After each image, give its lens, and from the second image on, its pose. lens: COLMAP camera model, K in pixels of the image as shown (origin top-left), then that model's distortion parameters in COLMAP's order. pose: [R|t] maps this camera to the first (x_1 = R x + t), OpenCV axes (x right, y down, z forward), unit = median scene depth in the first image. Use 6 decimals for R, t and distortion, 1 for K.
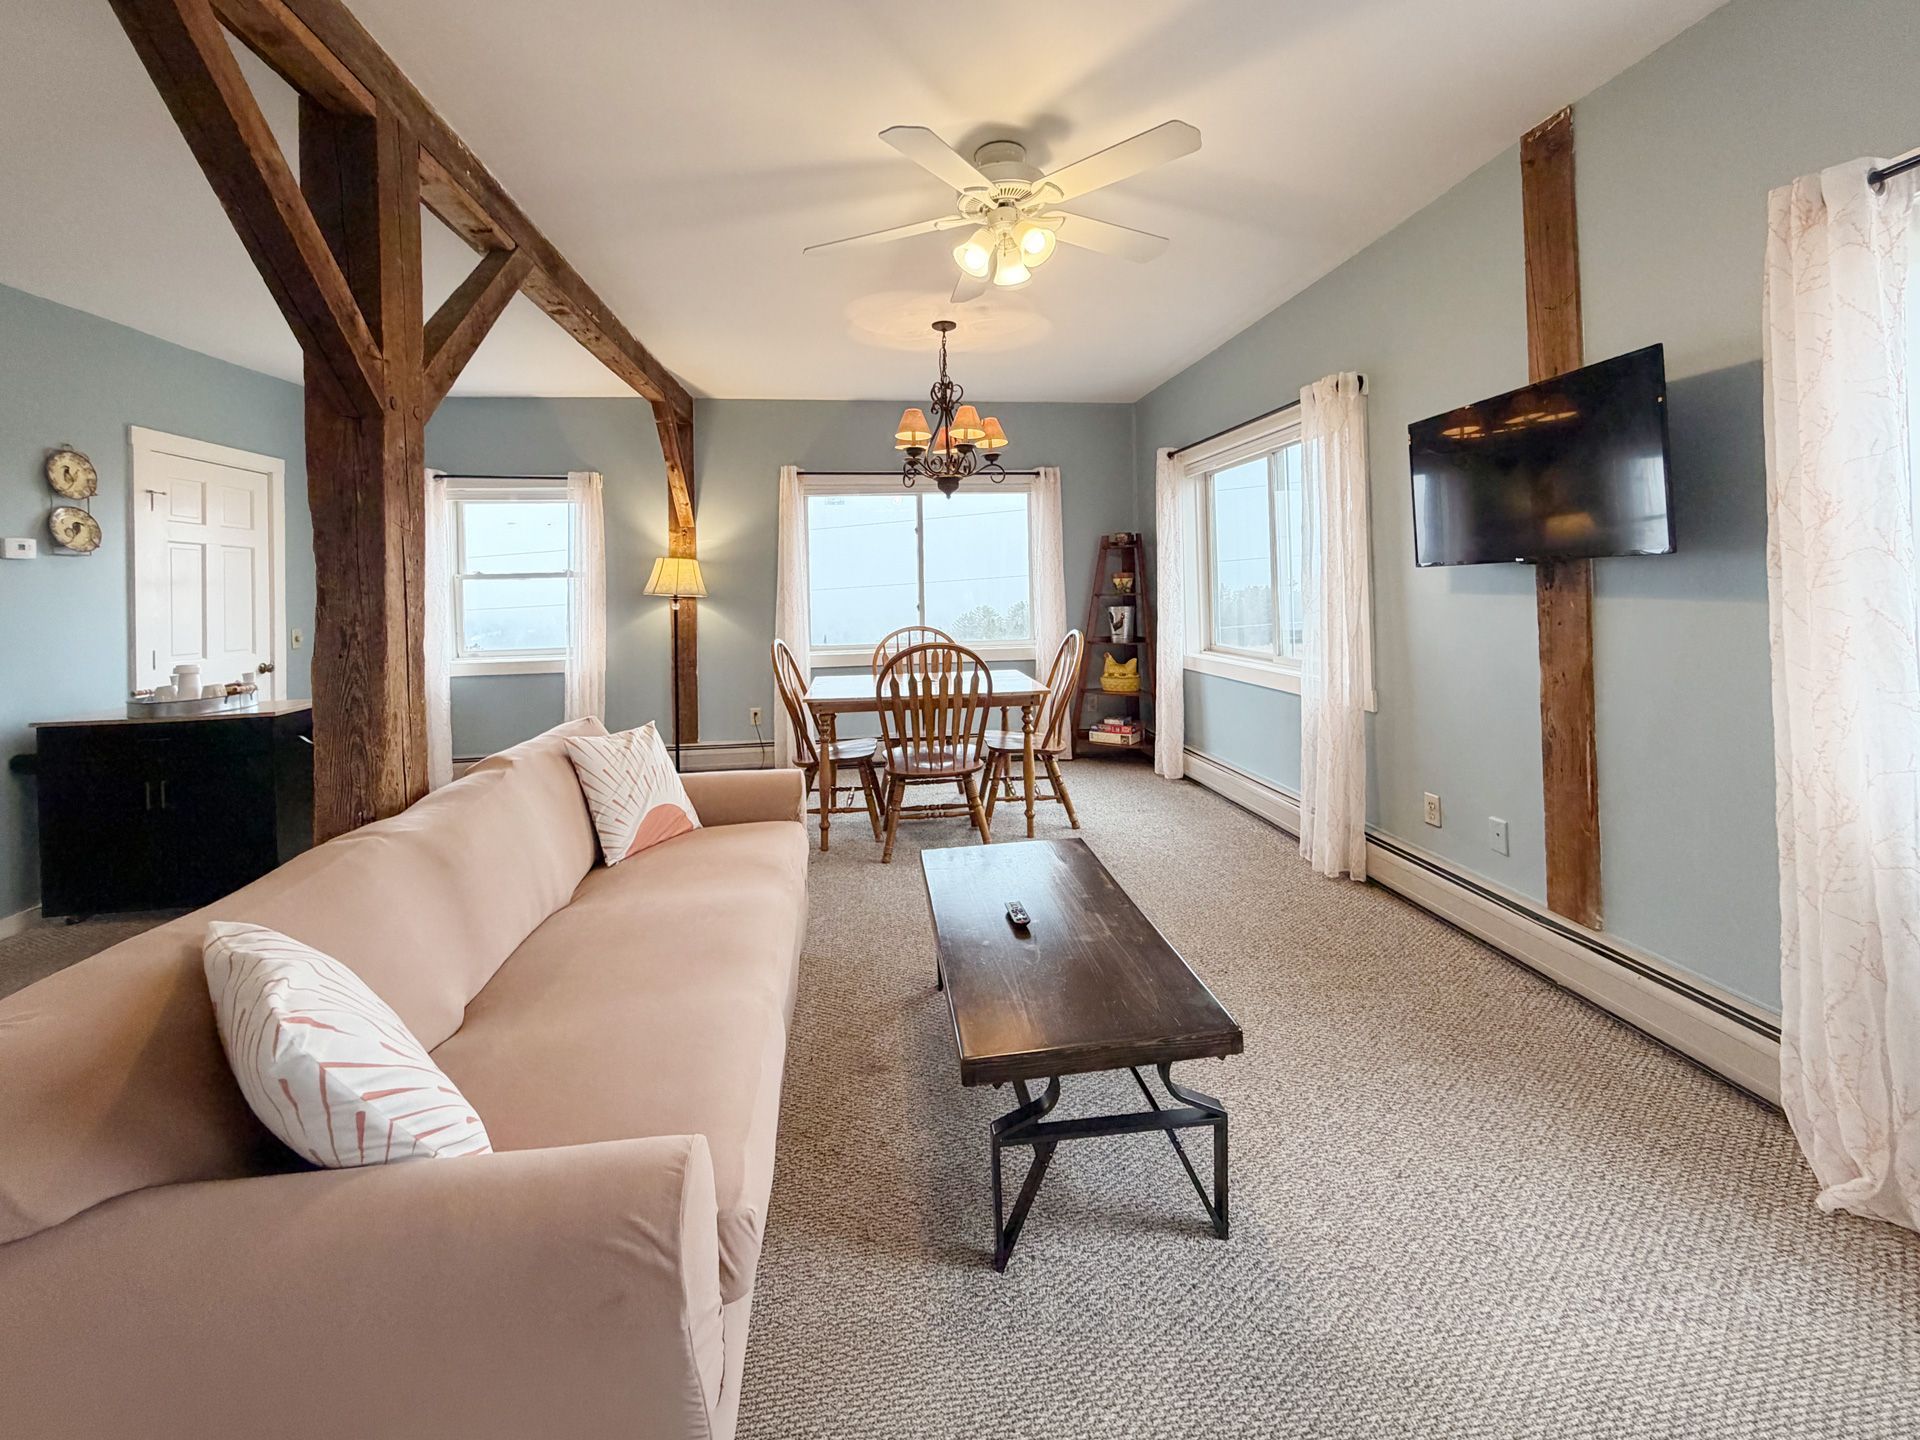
lens RADIAL K [[785.9, 0, 961.6], [0, 785.9, 578.6], [0, 0, 1]] dist [0.000337, 0.000121]
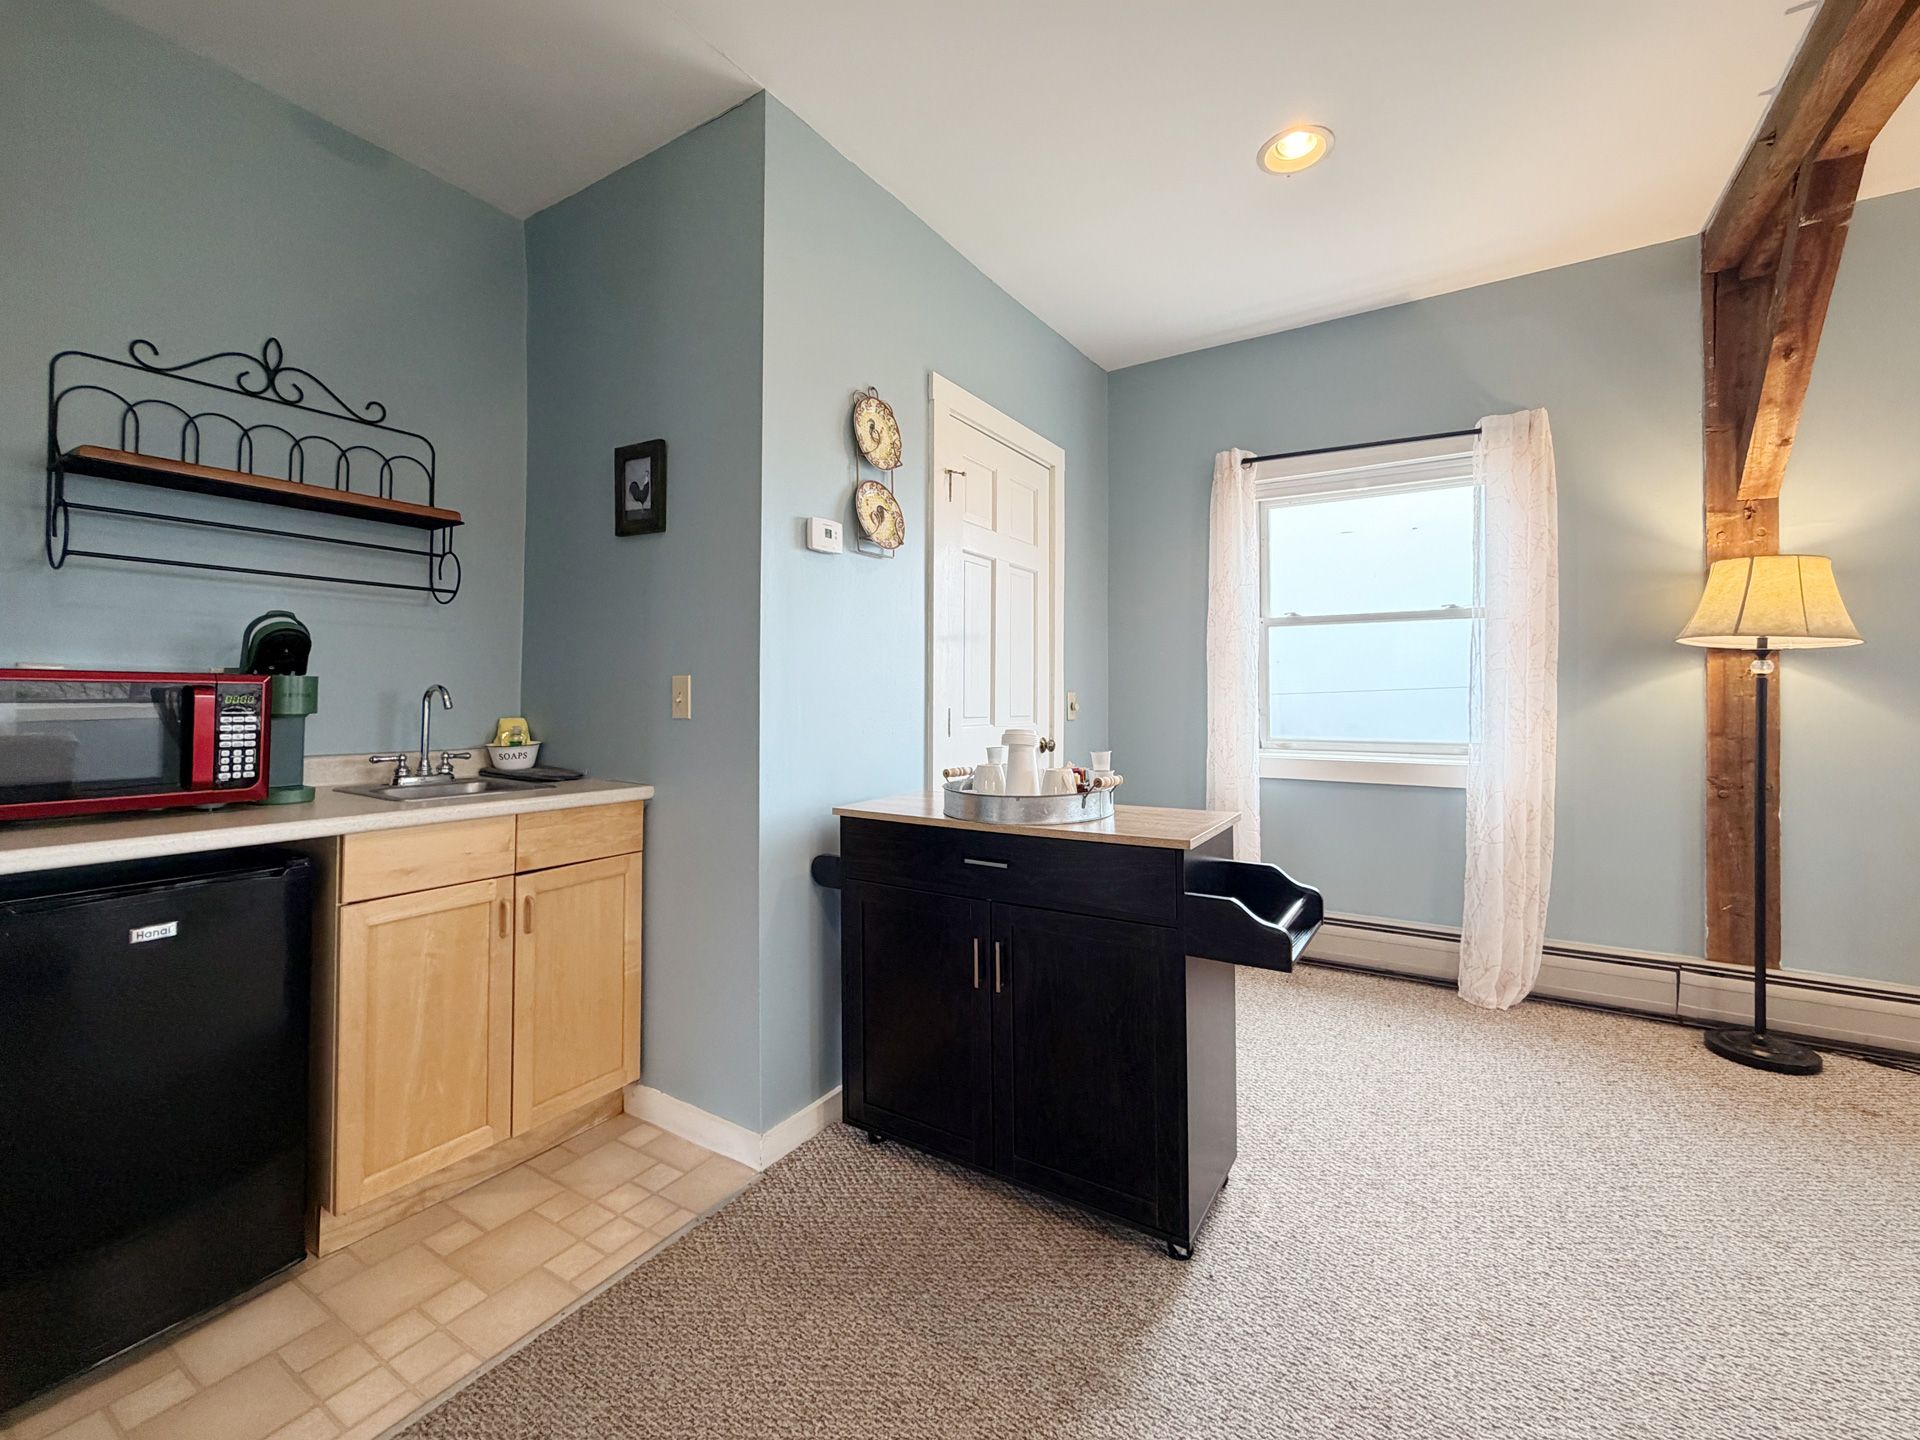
lens RADIAL K [[785.9, 0, 946.1], [0, 785.9, 680.3], [0, 0, 1]] dist [0.000337, 0.000121]
pose [[0.766942, 0.013547, -0.641574, -0.664973], [-0.013355, 0.999898, 0.005149, 0.071085], [0.641578, 0.004619, 0.767044, 0.535191]]
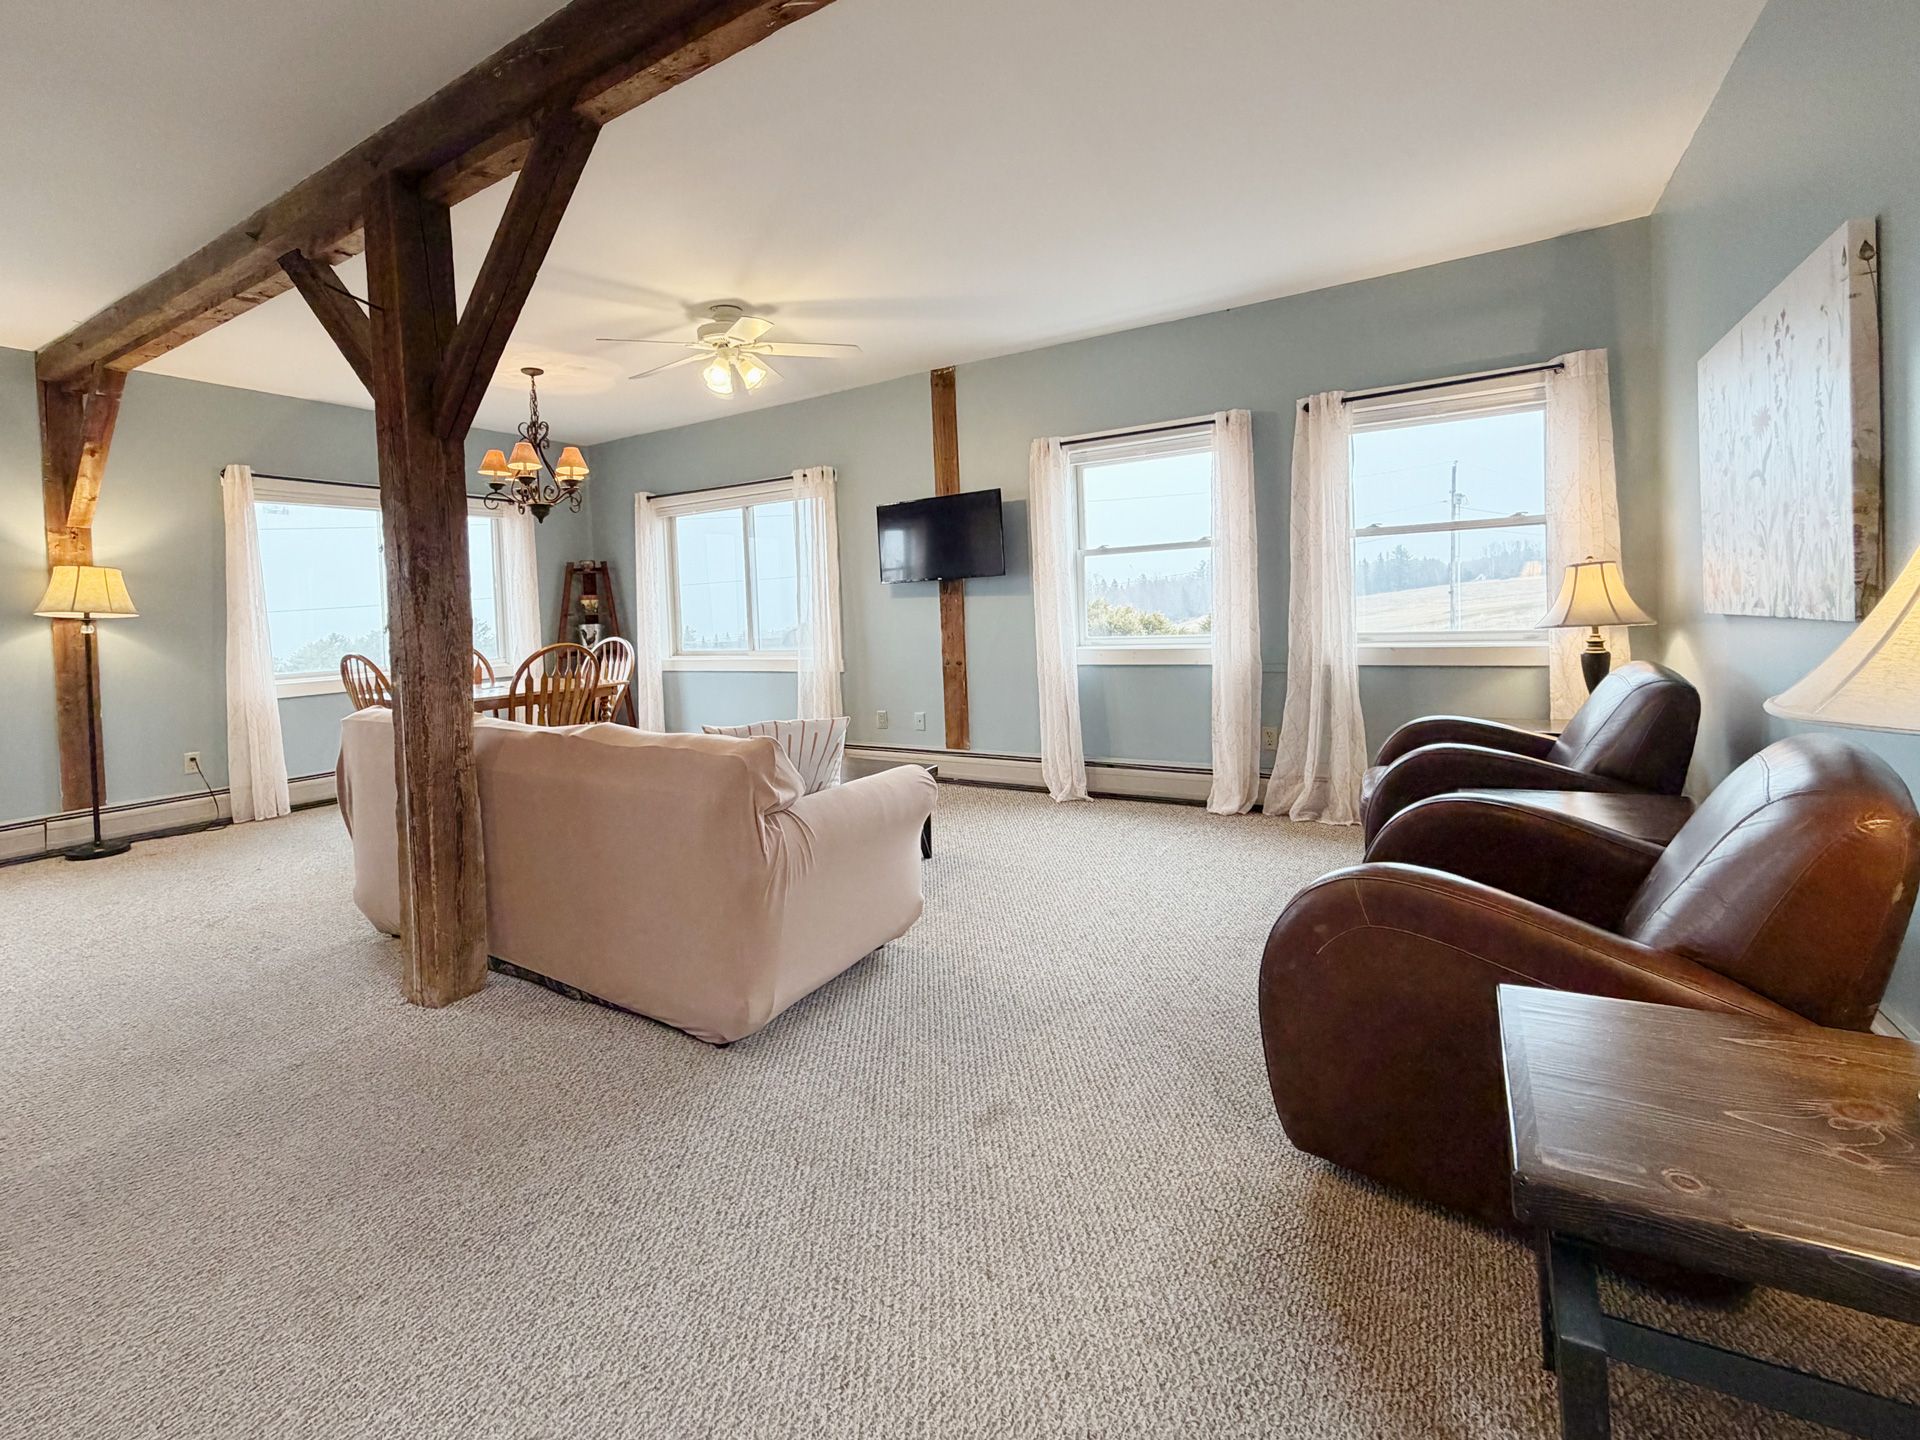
lens RADIAL K [[854.7, 0, 918.6], [0, 854.7, 634.1], [0, 0, 1]] dist [-0.000827, 0.000866]
pose [[0.628380, -0.024894, 0.777508, -0.774106], [0.016177, 0.999690, 0.018934, 0.056236], [-0.777738, 0.000681, 0.628588, -0.266641]]
